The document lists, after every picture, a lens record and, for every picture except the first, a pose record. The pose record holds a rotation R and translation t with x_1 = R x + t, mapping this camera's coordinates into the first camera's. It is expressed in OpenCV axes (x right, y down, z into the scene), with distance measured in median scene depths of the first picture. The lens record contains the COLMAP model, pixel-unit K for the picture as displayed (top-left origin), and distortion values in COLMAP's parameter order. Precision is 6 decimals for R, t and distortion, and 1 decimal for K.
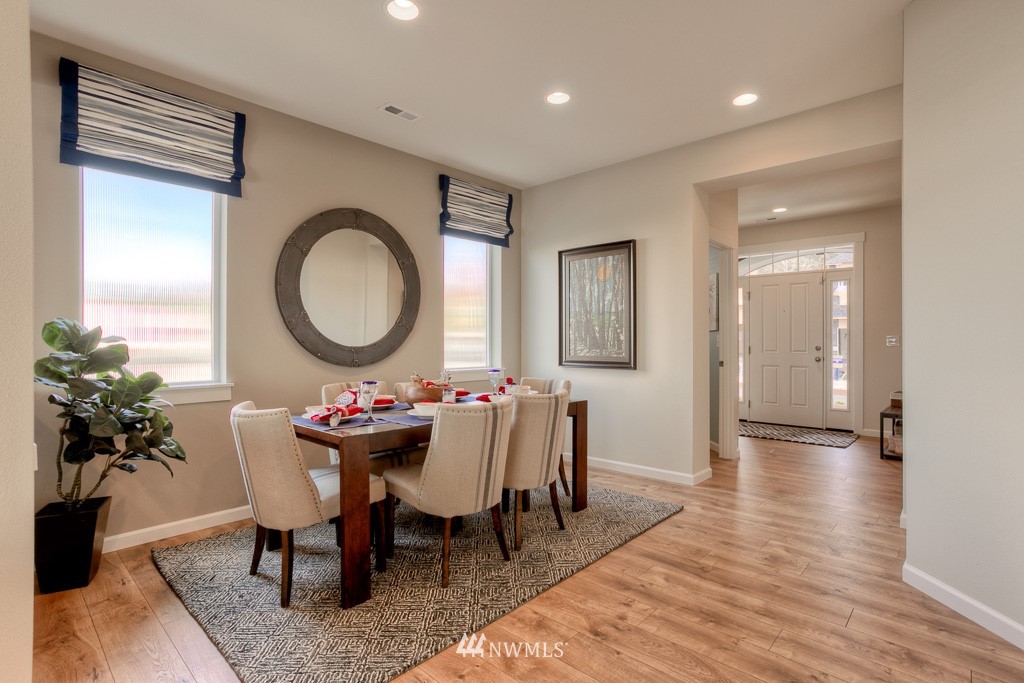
lens RADIAL K [[500.2, 0, 498.2], [0, 500.2, 346.7], [0, 0, 1]] dist [-0.028358, 0.010529]
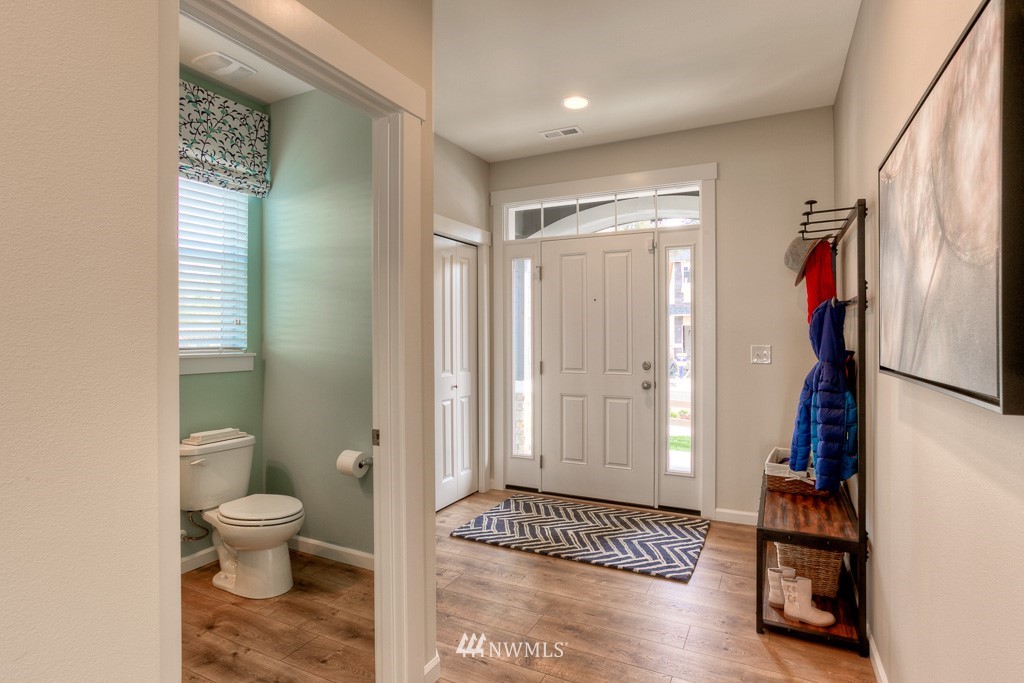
lens RADIAL K [[500.2, 0, 515.1], [0, 500.2, 337.9], [0, 0, 1]] dist [-0.028358, 0.010529]
pose [[0.962086, 0.001622, 0.272741, 0.344593], [0.000144, 0.999979, -0.006457, -0.025902], [-0.272746, 0.006251, 0.962066, 0.489372]]
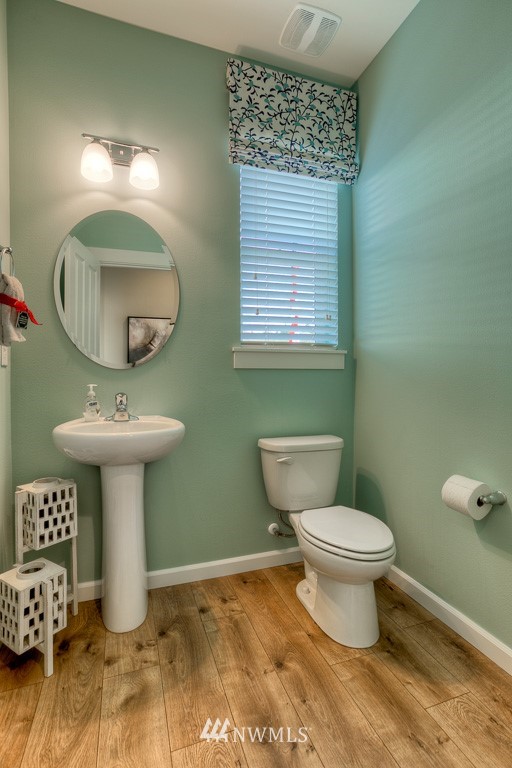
lens RADIAL K [[375.2, 0, 250.0], [0, 375.2, 375.6], [0, 0, 1]] dist [-0.028358, 0.010529]
pose [[0.877512, 0.005502, -0.479523, 0.328804], [0.002669, 0.999863, 0.016355, -0.006363], [0.479547, -0.015632, 0.877377, 0.617222]]
